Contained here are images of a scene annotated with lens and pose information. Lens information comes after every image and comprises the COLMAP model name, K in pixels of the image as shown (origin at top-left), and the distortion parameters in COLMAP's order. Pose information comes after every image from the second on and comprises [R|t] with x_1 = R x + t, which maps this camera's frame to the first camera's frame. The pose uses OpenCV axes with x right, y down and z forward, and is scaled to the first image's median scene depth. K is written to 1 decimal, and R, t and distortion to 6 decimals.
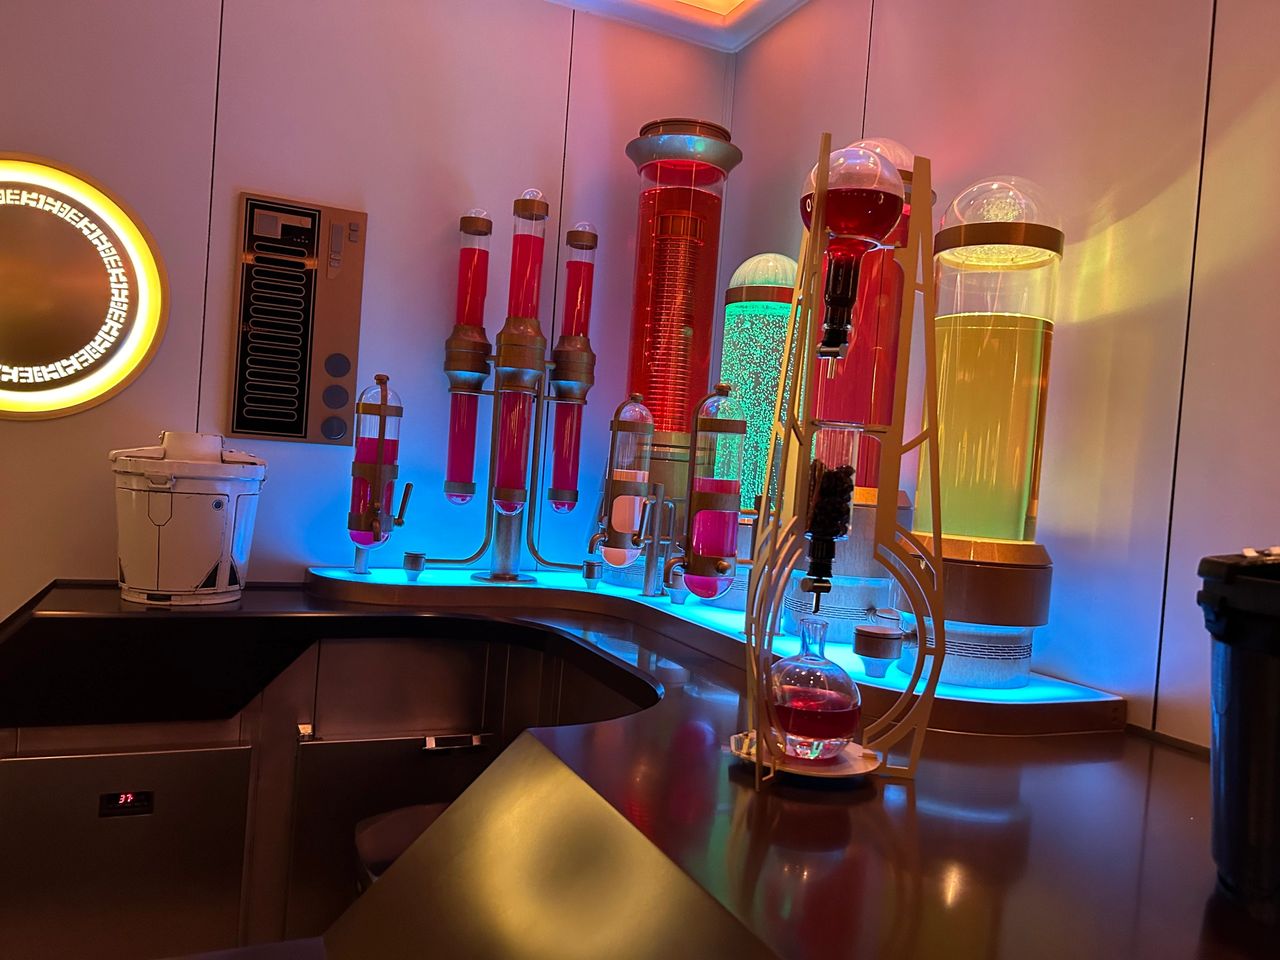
lens RADIAL K [[981.4, 0, 638.4], [0, 981.4, 481.0], [0, 0, 1]] dist [0.047570, -0.006005]
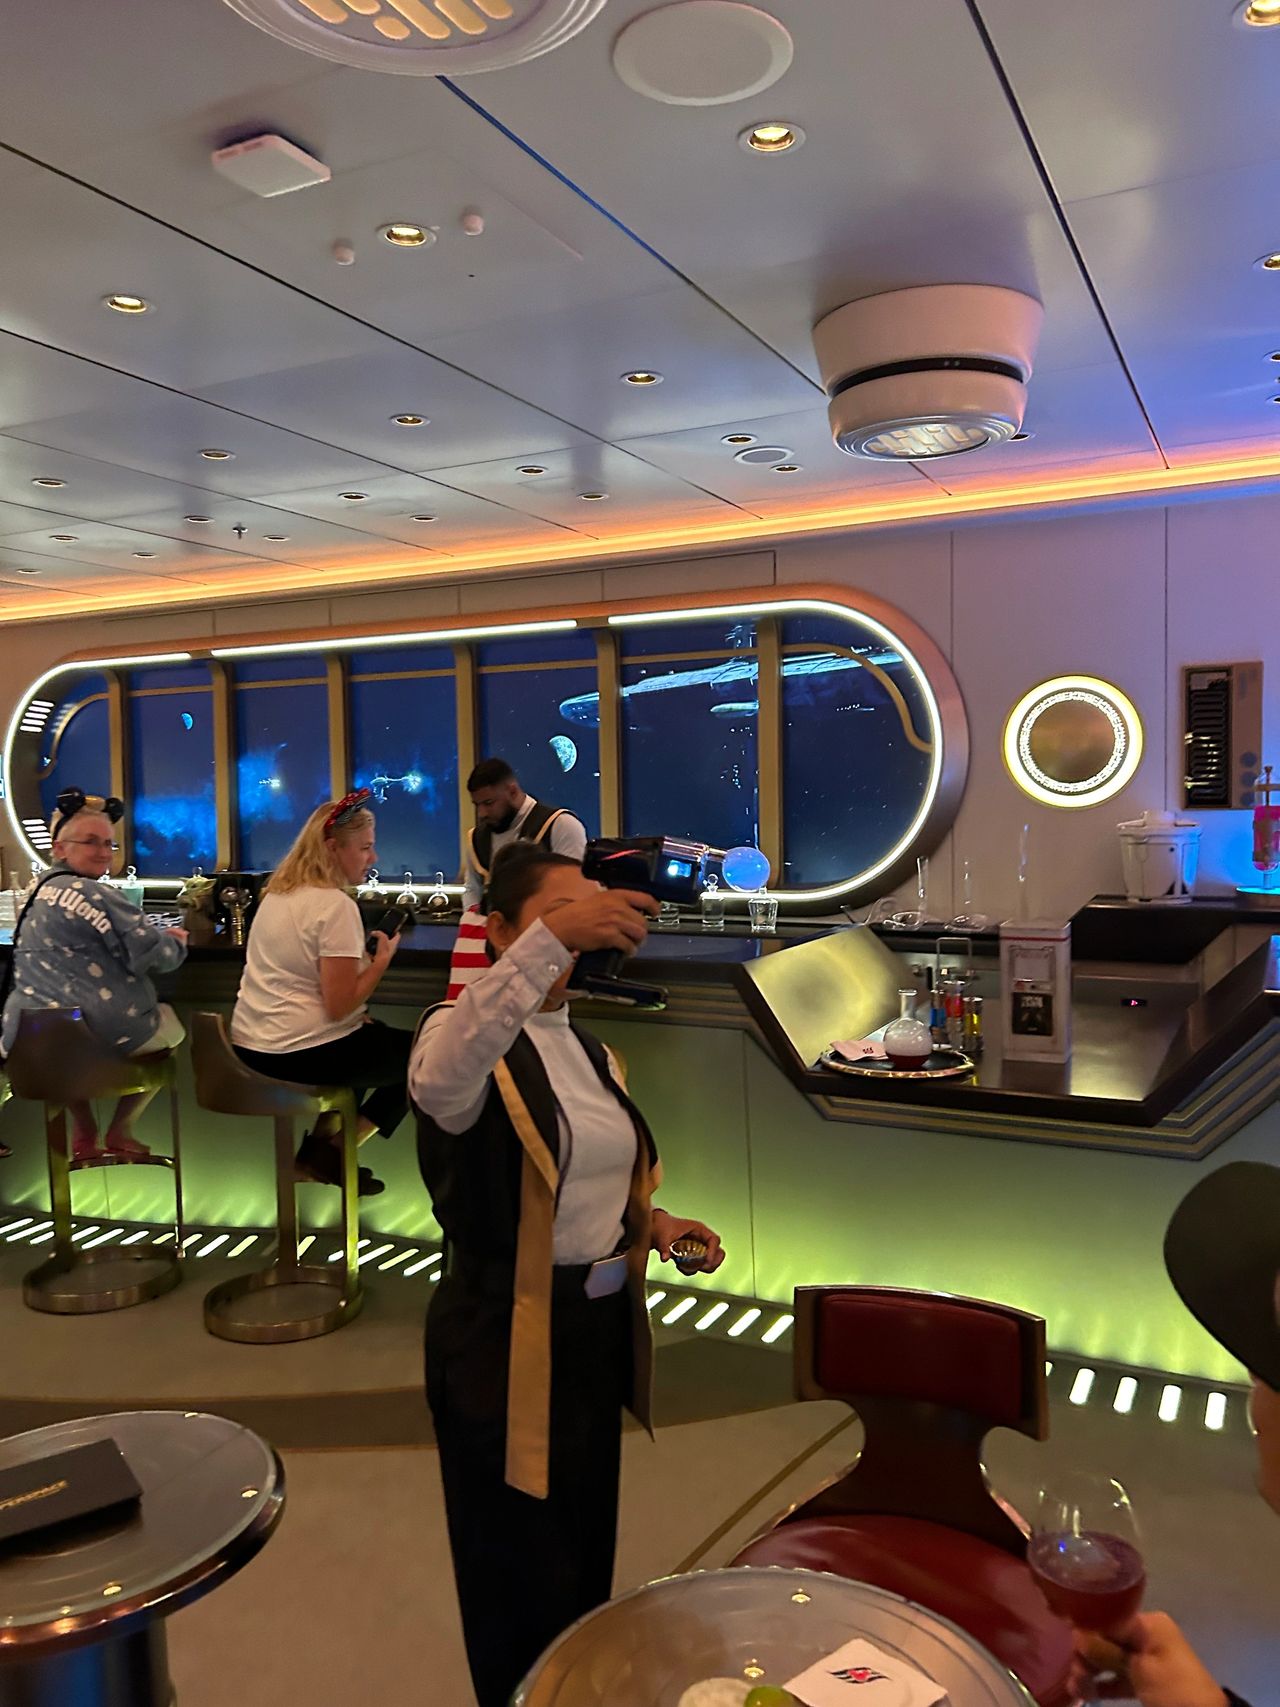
lens RADIAL K [[1308.7, 0, 639.5], [0, 1308.7, 853.7], [0, 0, 1]] dist [0.047570, -0.006005]
pose [[0.623778, -0.054461, -0.779702, 0.797586], [0.050414, 0.998296, -0.029397, 0.050016], [0.779974, -0.020970, 0.625460, -1.194365]]
